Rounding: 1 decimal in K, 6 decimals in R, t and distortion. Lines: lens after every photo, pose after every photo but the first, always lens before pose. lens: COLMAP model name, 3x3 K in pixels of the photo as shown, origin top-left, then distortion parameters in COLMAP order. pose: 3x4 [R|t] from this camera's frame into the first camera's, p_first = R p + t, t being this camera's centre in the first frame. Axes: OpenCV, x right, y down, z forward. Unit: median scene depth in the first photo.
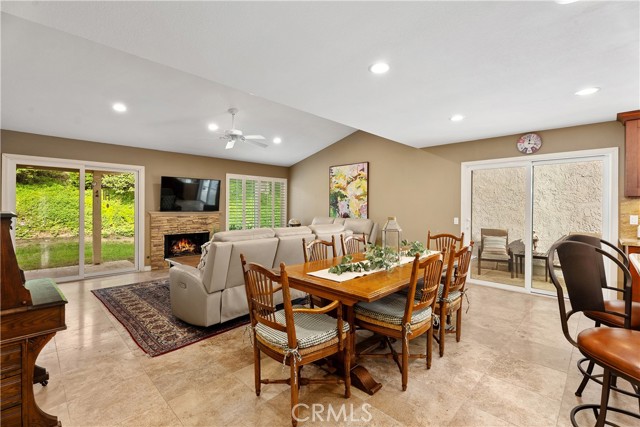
lens RADIAL K [[284.5, 0, 319.7], [0, 284.5, 209.2], [0, 0, 1]] dist [-0.005070, 0.000859]
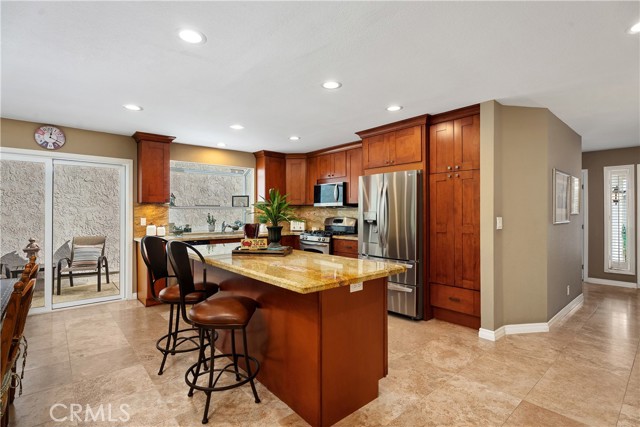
lens RADIAL K [[310.1, 0, 321.8], [0, 310.1, 212.9], [0, 0, 1]] dist [-0.010458, -0.000188]
pose [[0.075036, -0.005233, 0.997167, -0.095959], [0.005613, 0.999973, 0.004825, -0.001576], [-0.997165, 0.005235, 0.075064, 0.079877]]
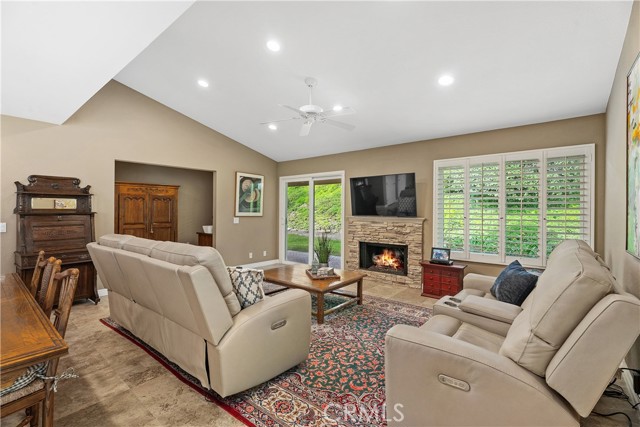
lens RADIAL K [[284.5, 0, 322.8], [0, 284.5, 212.4], [0, 0, 1]] dist [-0.005070, 0.000859]
pose [[0.096958, 0.004836, -0.995277, 0.360129], [-0.010856, 0.999934, 0.003801, -0.005371], [0.995229, 0.010436, 0.097004, 0.796557]]
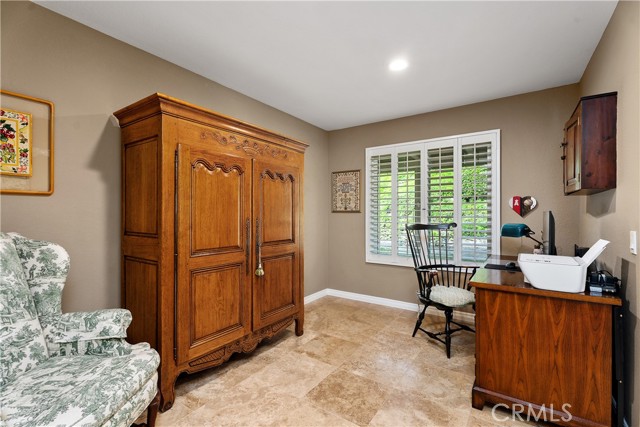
lens RADIAL K [[284.5, 0, 320.4], [0, 284.5, 215.1], [0, 0, 1]] dist [-0.005070, 0.000859]
pose [[0.171303, -0.004039, -0.985210, -0.471240], [-0.002885, 0.999985, -0.004601, 0.010269], [0.985214, 0.003631, 0.171289, 0.221816]]
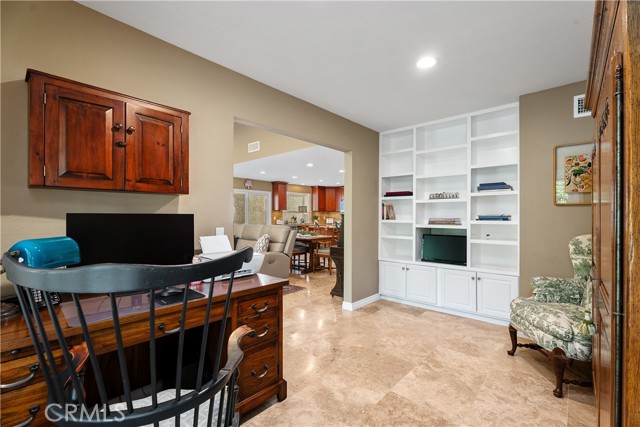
lens RADIAL K [[284.5, 0, 321.1], [0, 284.5, 215.7], [0, 0, 1]] dist [-0.005070, 0.000859]
pose [[-0.051458, -0.001628, 0.998674, -1.065191], [0.003597, 0.999992, 0.001816, 0.005022], [-0.998669, 0.003686, -0.051452, 0.409948]]
